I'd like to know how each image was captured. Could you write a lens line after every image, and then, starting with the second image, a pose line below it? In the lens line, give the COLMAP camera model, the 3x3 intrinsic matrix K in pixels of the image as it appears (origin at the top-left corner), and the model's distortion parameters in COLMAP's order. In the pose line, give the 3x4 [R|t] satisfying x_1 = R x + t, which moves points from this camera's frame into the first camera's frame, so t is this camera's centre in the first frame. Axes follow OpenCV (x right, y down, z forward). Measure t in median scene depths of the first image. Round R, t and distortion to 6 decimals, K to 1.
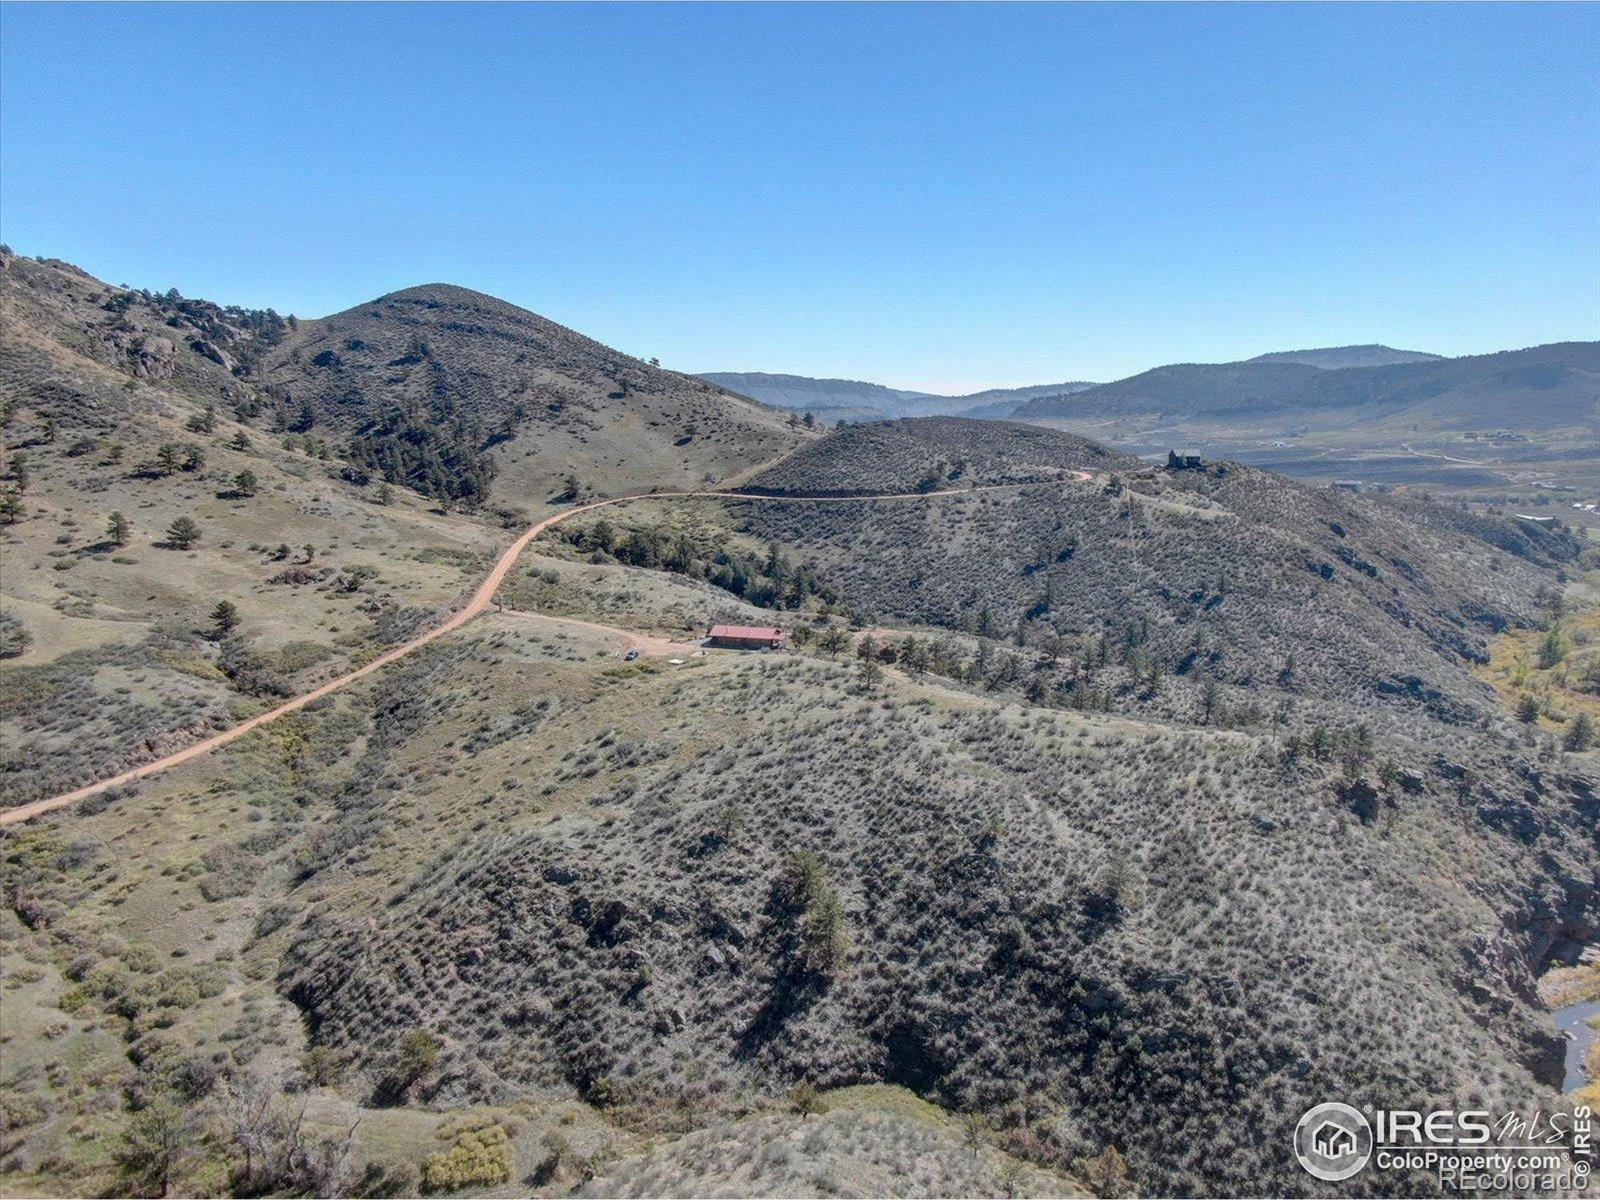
lens RADIAL K [[1160.6, 0, 799.0], [0, 1160.6, 600.3], [0, 0, 1]] dist [-0.010399, 0.004274]
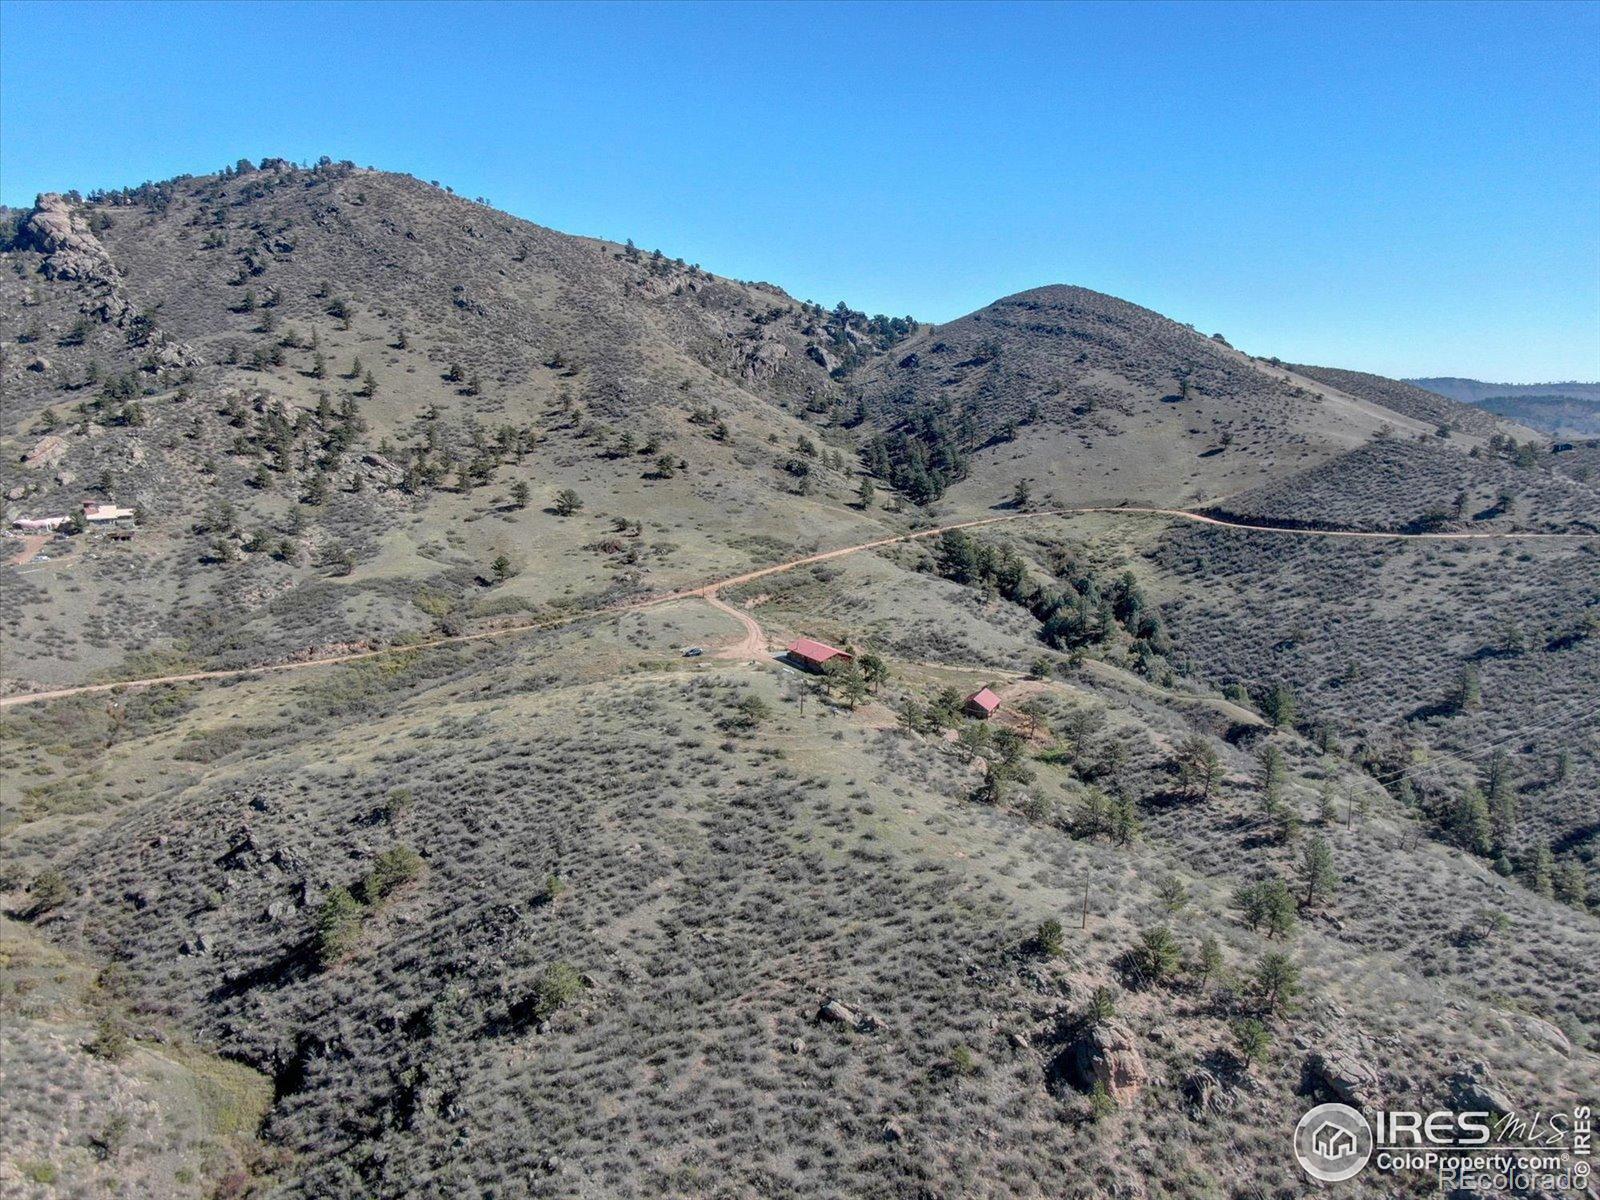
lens RADIAL K [[1160.6, 0, 799.0], [0, 1160.6, 600.3], [0, 0, 1]] dist [-0.010399, 0.004274]
pose [[0.707953, 0.132114, -0.693793, 0.360195], [-0.134755, 0.989569, 0.050932, -0.035800], [0.693285, 0.057435, 0.718371, 0.202030]]
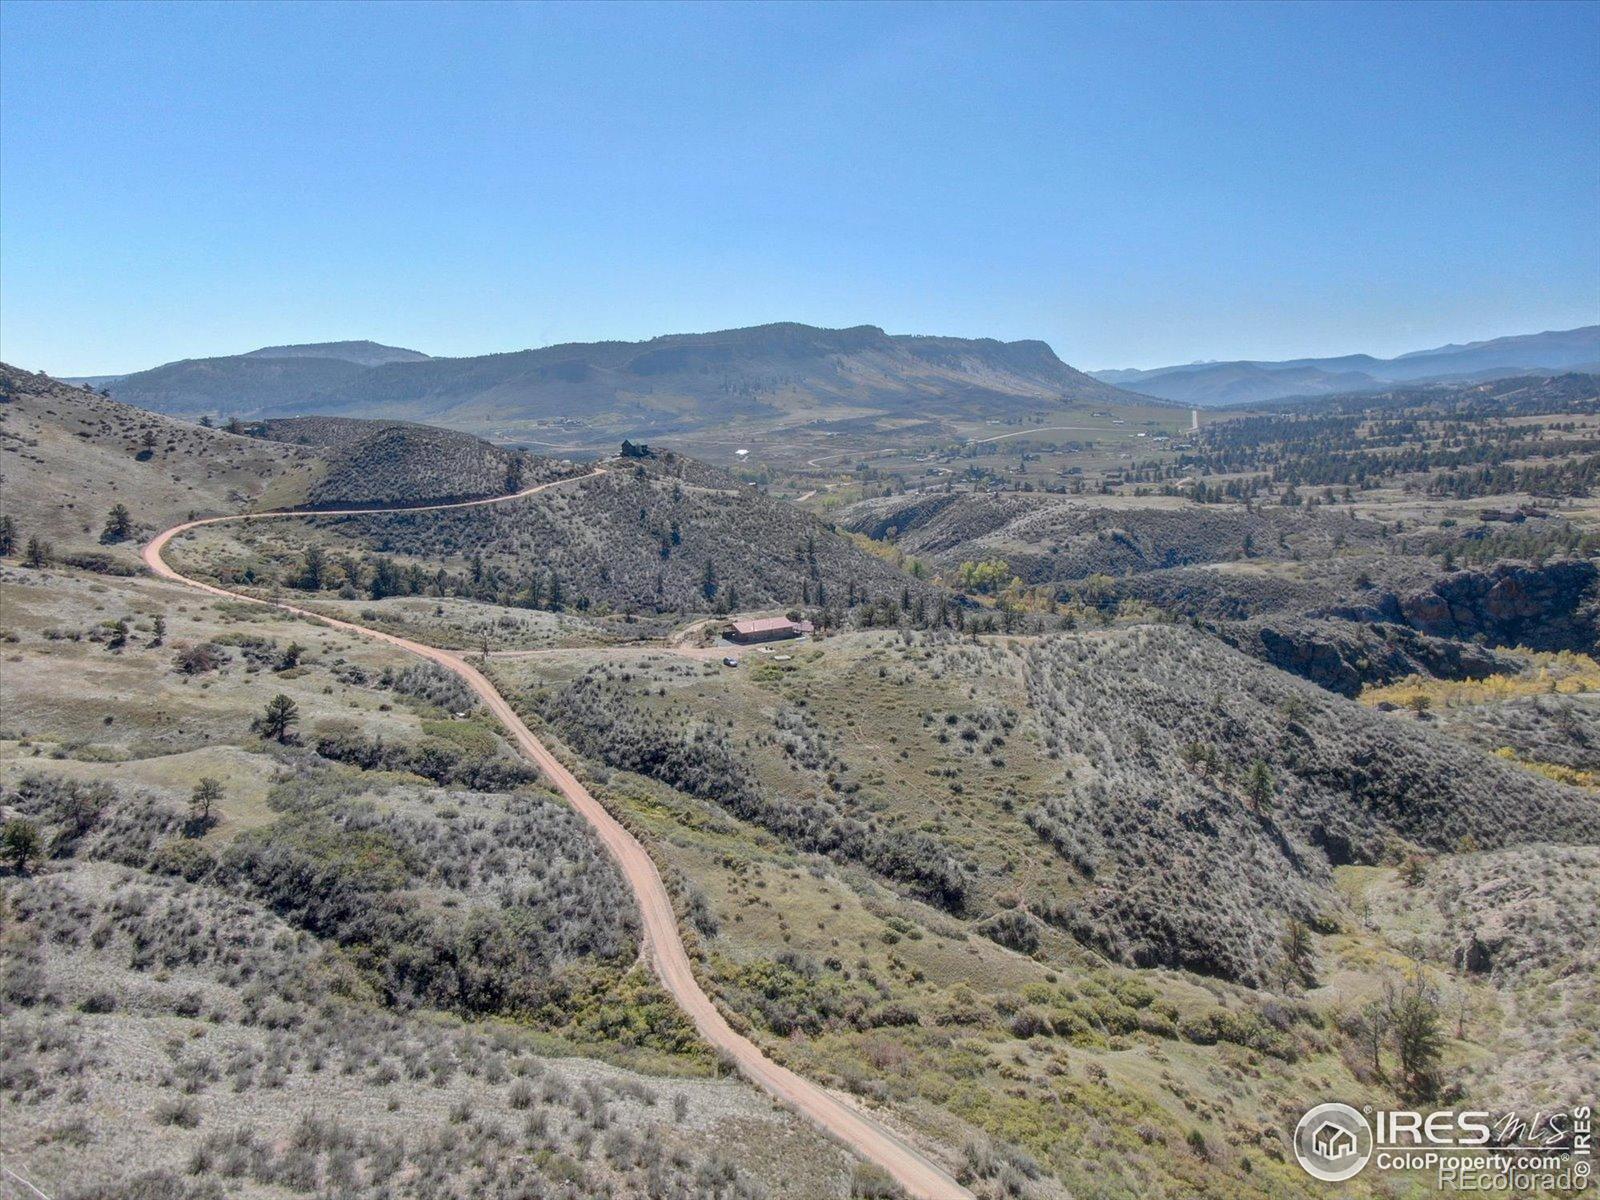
lens RADIAL K [[1160.6, 0, 799.0], [0, 1160.6, 600.3], [0, 0, 1]] dist [-0.010399, 0.004274]
pose [[0.658921, -0.142130, 0.738663, -0.486369], [0.138648, 0.988110, 0.066447, -0.035947], [-0.739324, 0.058631, 0.670792, 0.176384]]
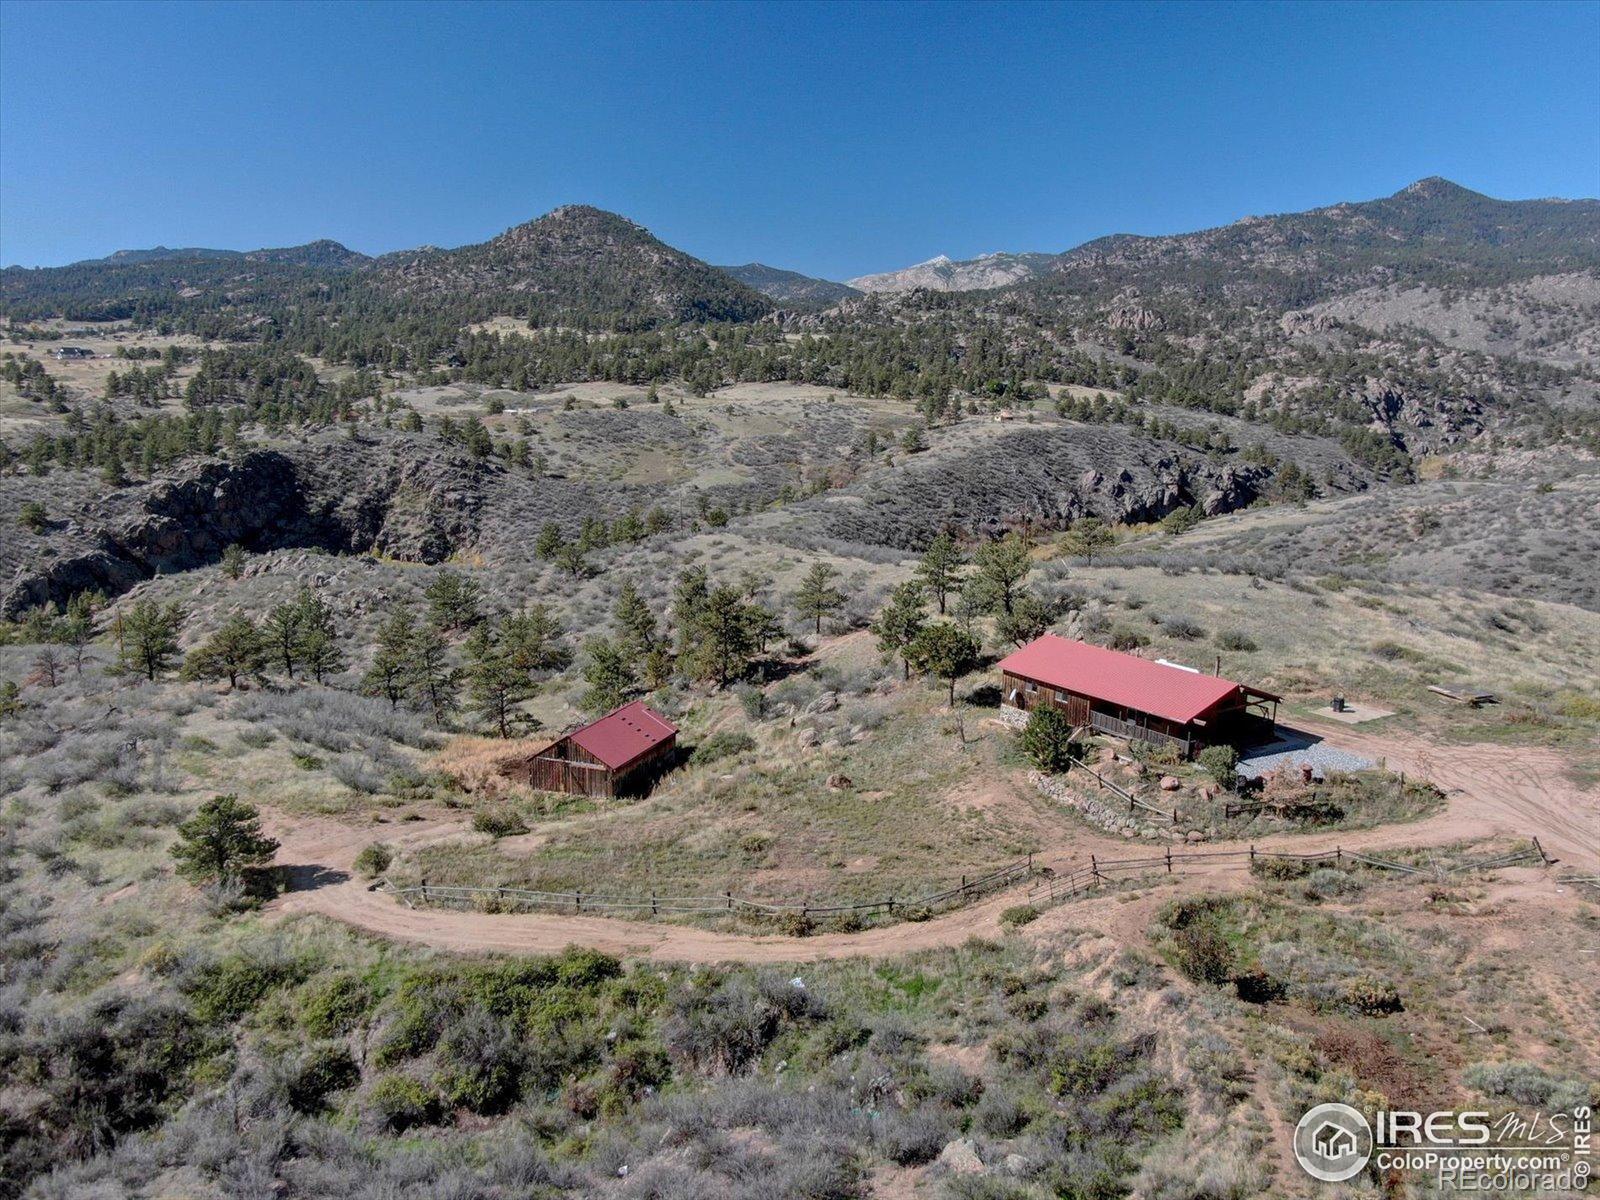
lens RADIAL K [[1216.9, 0, 836.3], [0, 1216.9, 603.3], [0, 0, 1]] dist [-0.012843, 0.007519]
pose [[-0.773217, -0.143879, 0.617603, -0.100944], [0.090773, 0.938779, 0.332346, -0.053116], [-0.627611, 0.313037, -0.712820, 0.768633]]
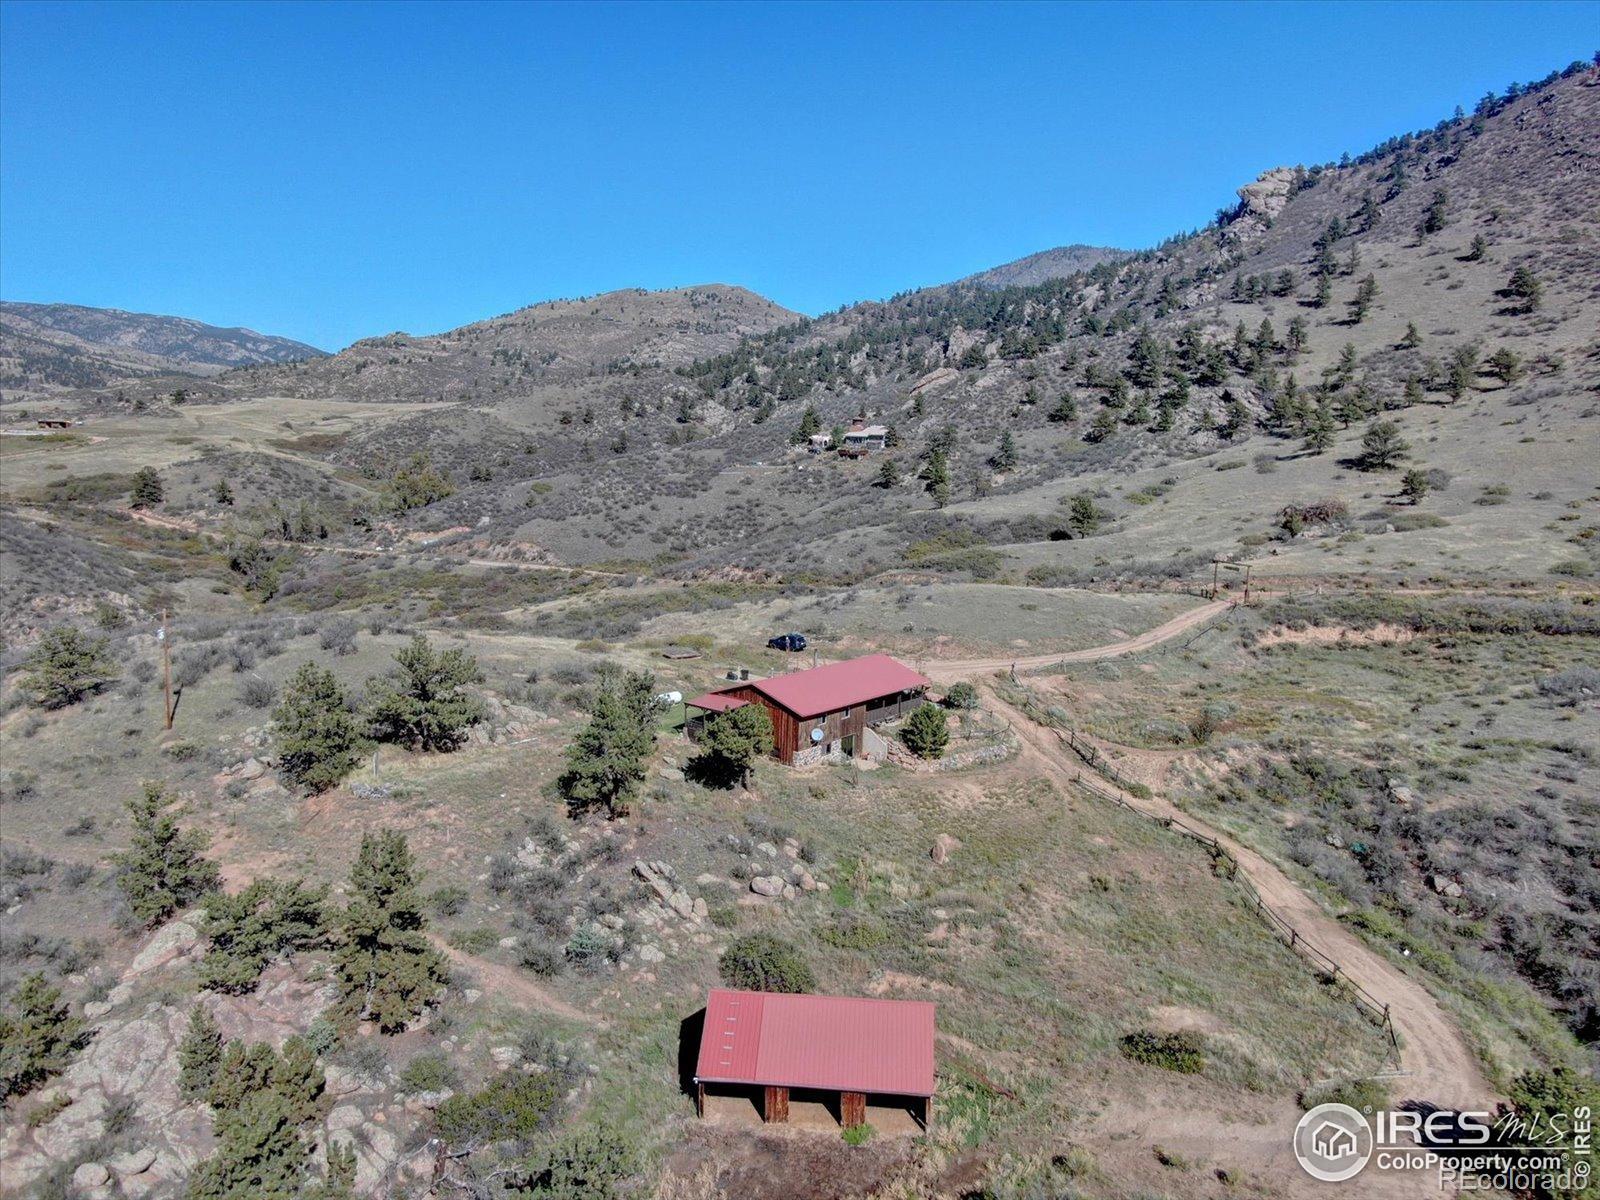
lens RADIAL K [[1160.6, 0, 799.0], [0, 1160.6, 600.3], [0, 0, 1]] dist [-0.010399, 0.004274]
pose [[-0.428757, 0.114585, -0.896124, 0.143251], [-0.193070, 0.957386, 0.214794, -0.036805], [0.882548, 0.265109, -0.388363, 0.691964]]
